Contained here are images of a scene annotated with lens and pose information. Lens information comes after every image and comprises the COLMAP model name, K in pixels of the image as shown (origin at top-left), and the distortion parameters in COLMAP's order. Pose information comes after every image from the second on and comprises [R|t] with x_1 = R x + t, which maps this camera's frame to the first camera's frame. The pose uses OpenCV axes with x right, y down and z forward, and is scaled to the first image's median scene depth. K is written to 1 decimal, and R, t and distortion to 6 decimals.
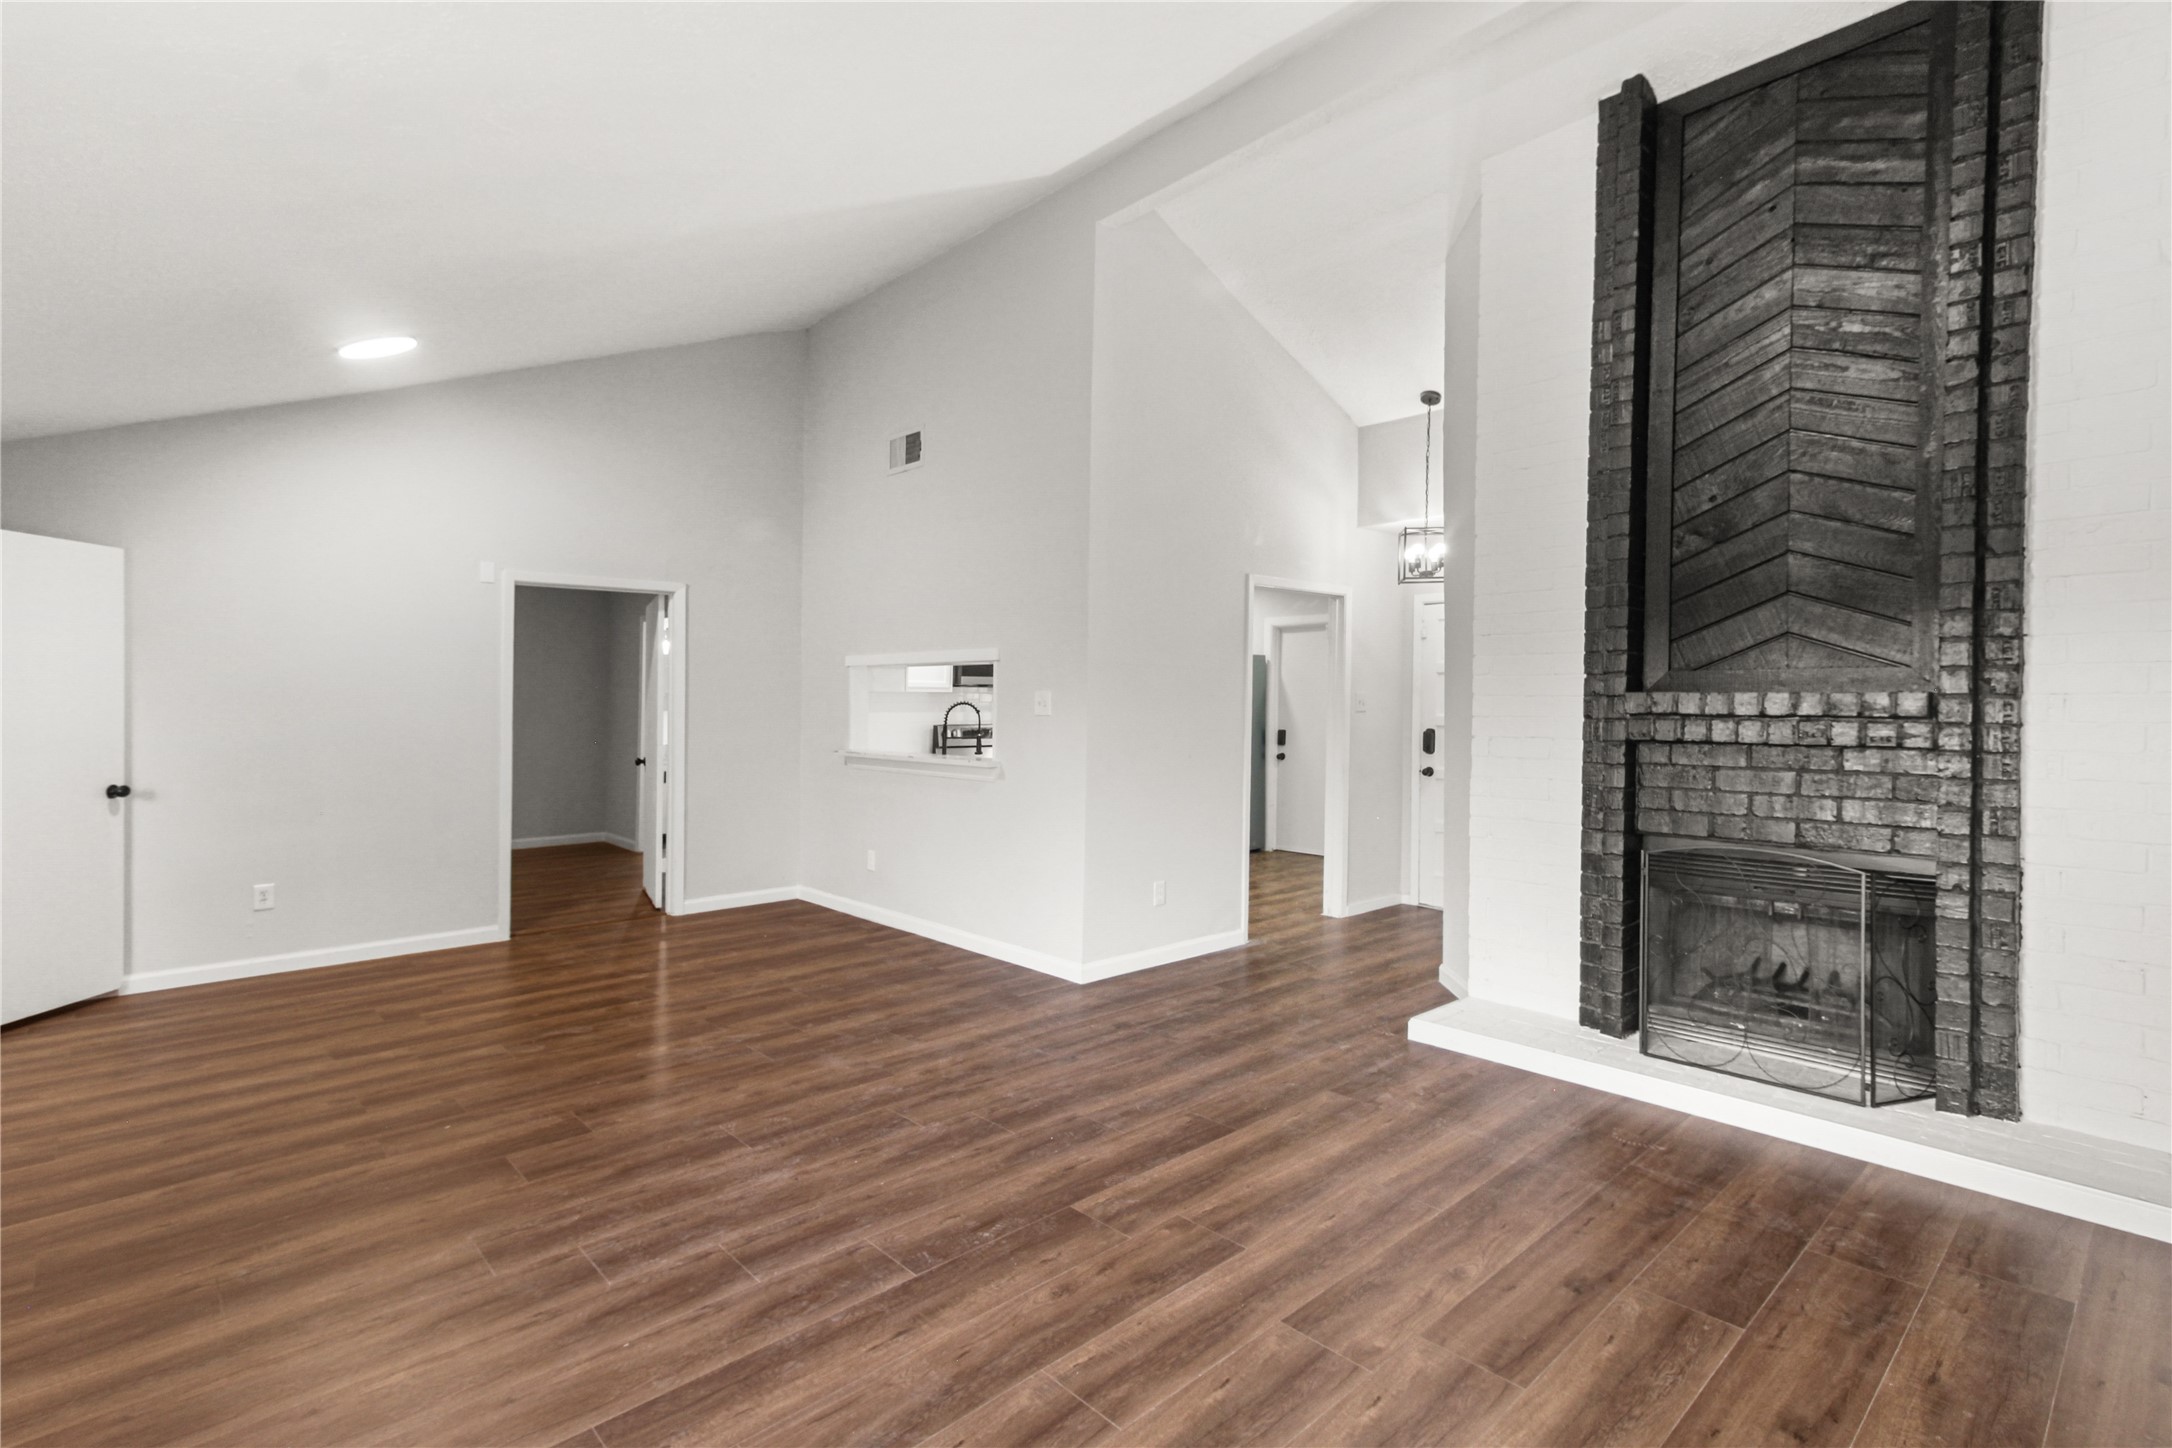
lens RADIAL K [[1046.6, 0, 1128.3], [0, 1046.6, 684.0], [0, 0, 1]] dist [0.019884, -0.012537]
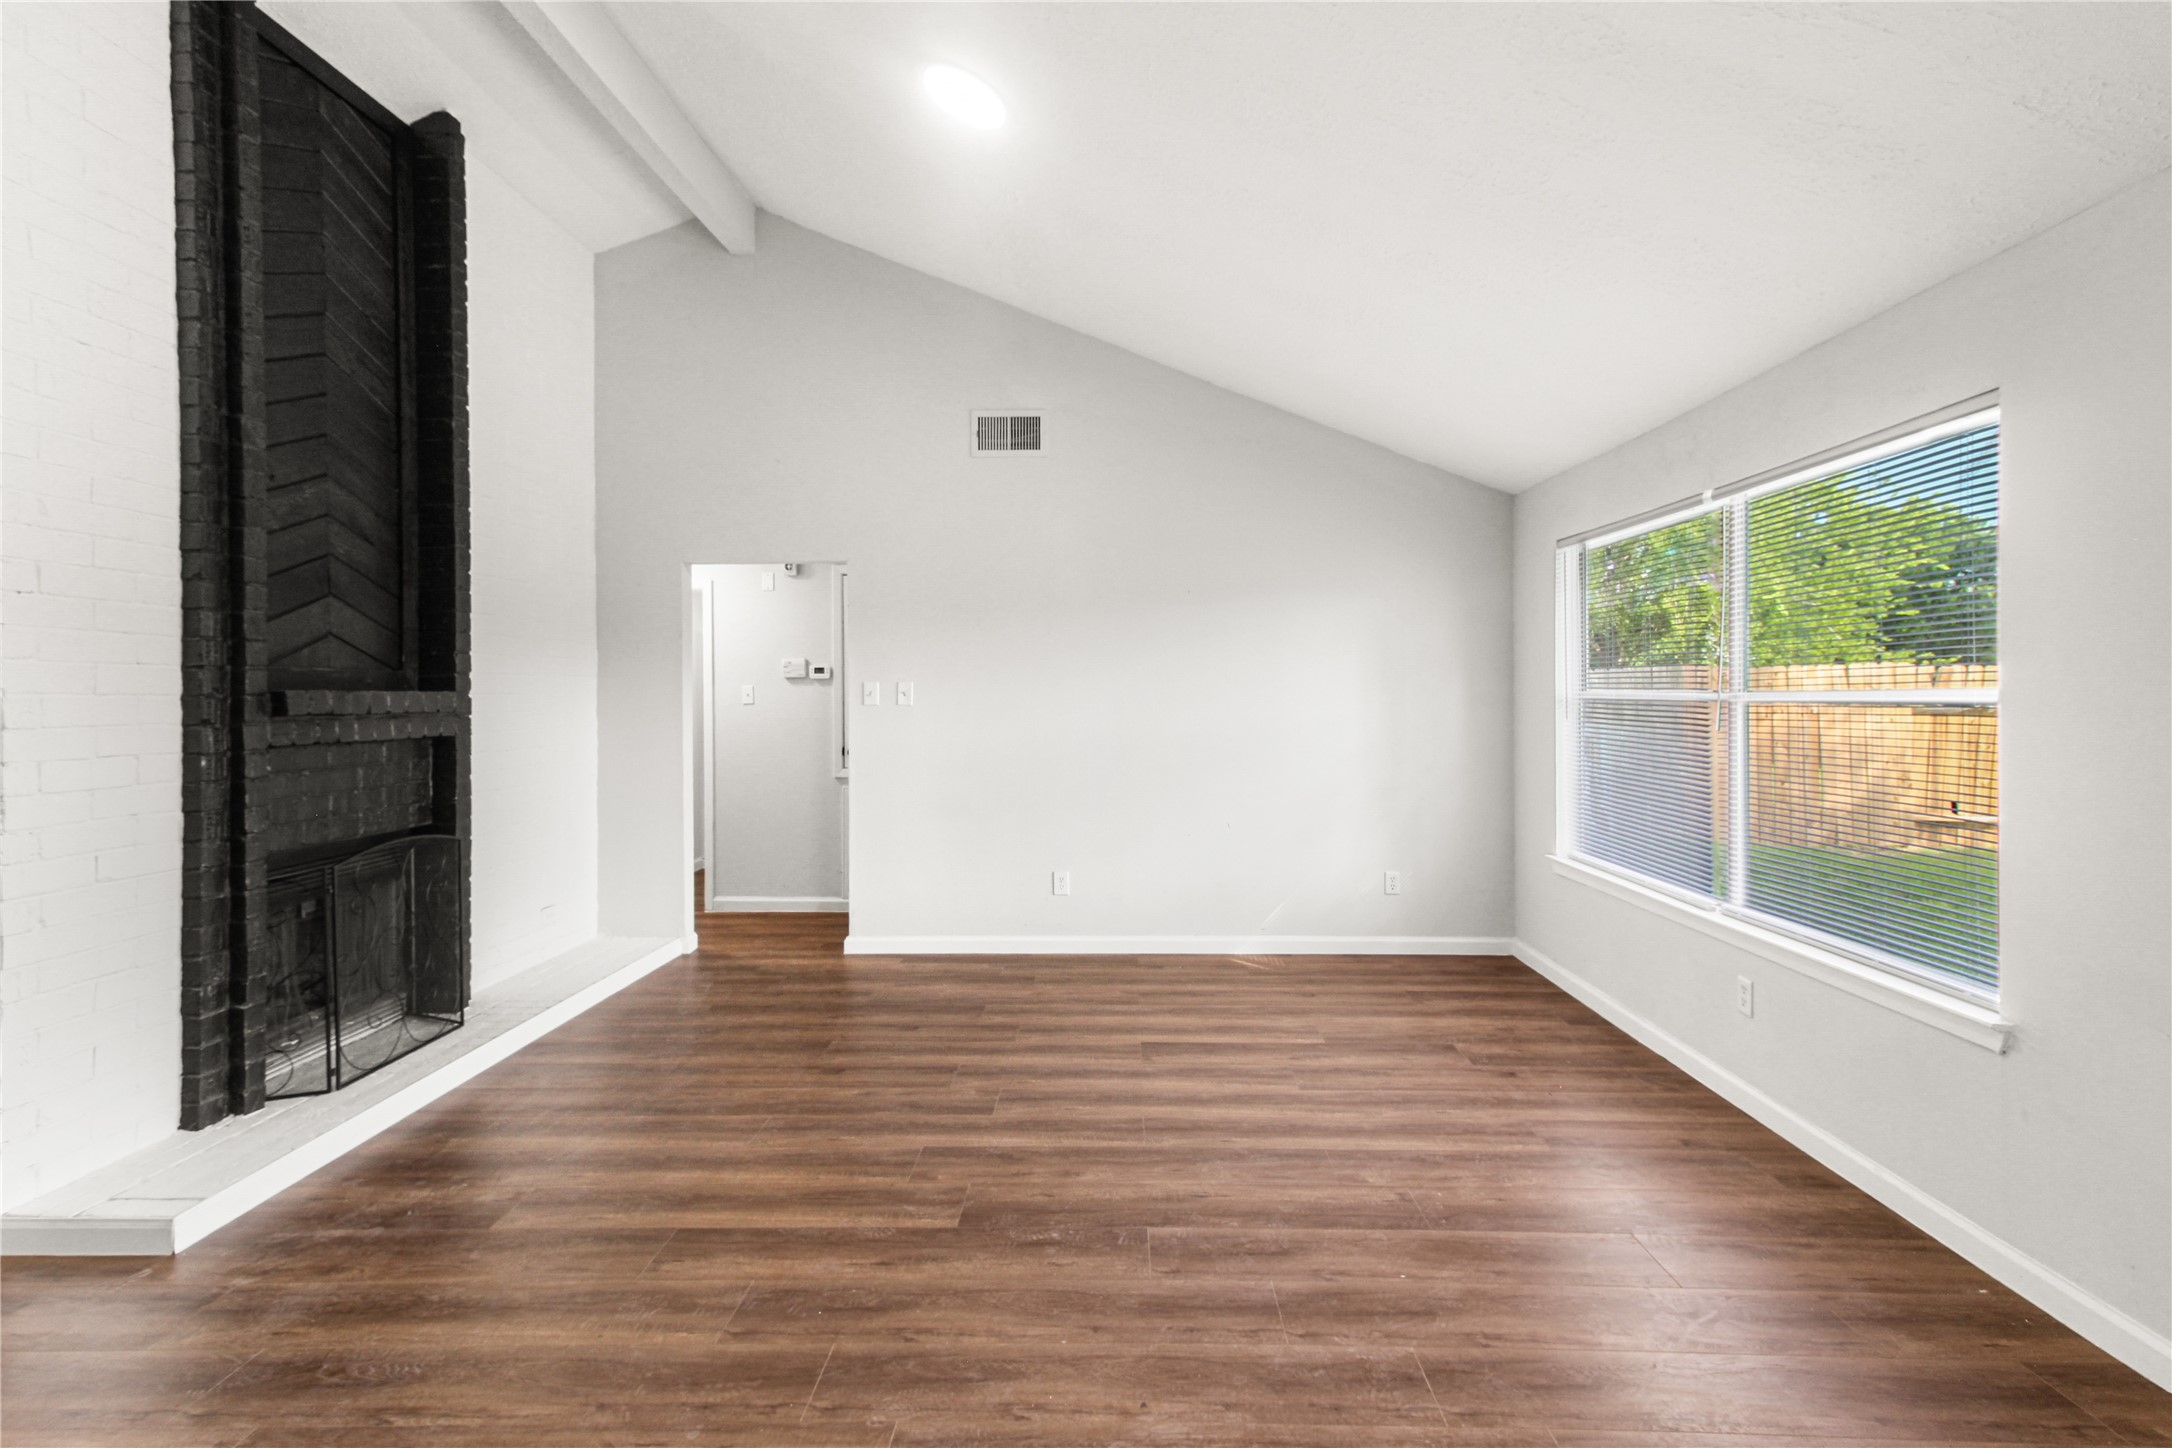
lens RADIAL K [[1046.6, 0, 1095.5], [0, 1046.6, 717.6], [0, 0, 1]] dist [0.019884, -0.012537]
pose [[-0.704278, -0.009924, 0.709855, -0.796821], [0.000011, 0.999902, 0.013991, 0.029028], [-0.709924, 0.009861, -0.704209, 1.553920]]
